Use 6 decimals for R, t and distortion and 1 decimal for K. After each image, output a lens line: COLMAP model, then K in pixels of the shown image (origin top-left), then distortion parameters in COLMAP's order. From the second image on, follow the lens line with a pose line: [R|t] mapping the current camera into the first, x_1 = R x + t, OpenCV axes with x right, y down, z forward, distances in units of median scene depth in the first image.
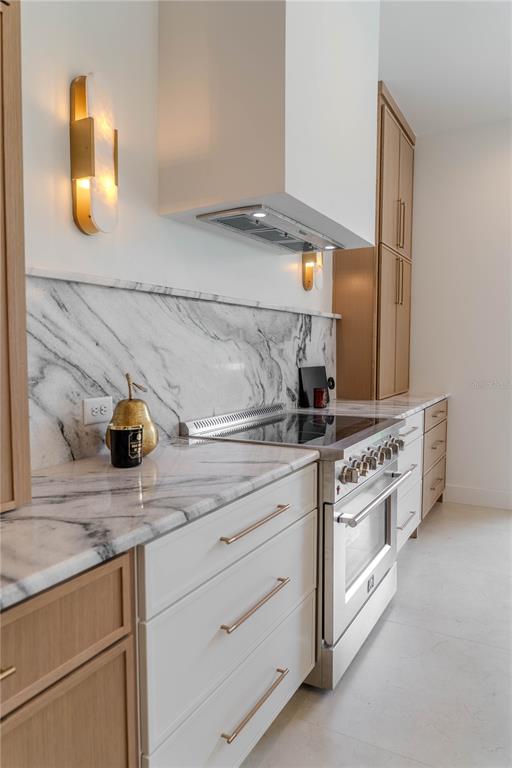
lens RADIAL K [[540.0, 0, 256.0], [0, 540.0, 384.0], [0, 0, 1]] dist [0.000770, -0.000539]
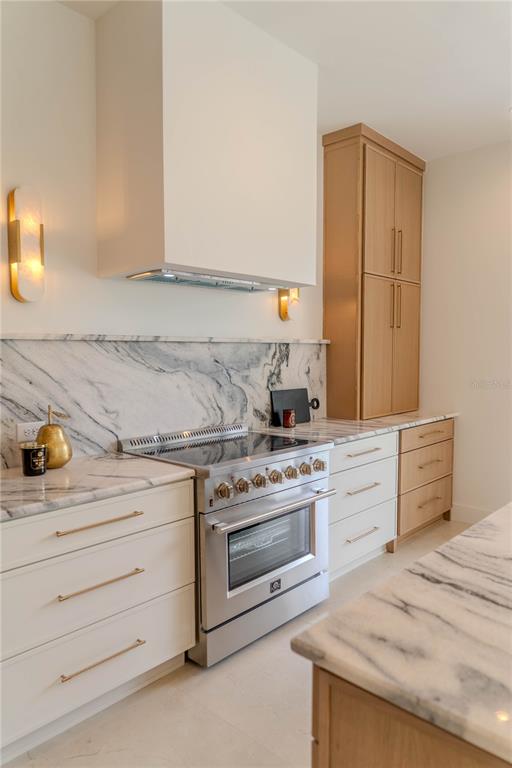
lens RADIAL K [[540.0, 0, 256.0], [0, 540.0, 384.0], [0, 0, 1]] dist [0.000770, -0.000539]
pose [[0.970009, 0.011591, -0.242792, 0.382920], [-0.012655, 0.999916, -0.002823, -0.048860], [0.242739, 0.005810, 0.970074, -0.113138]]
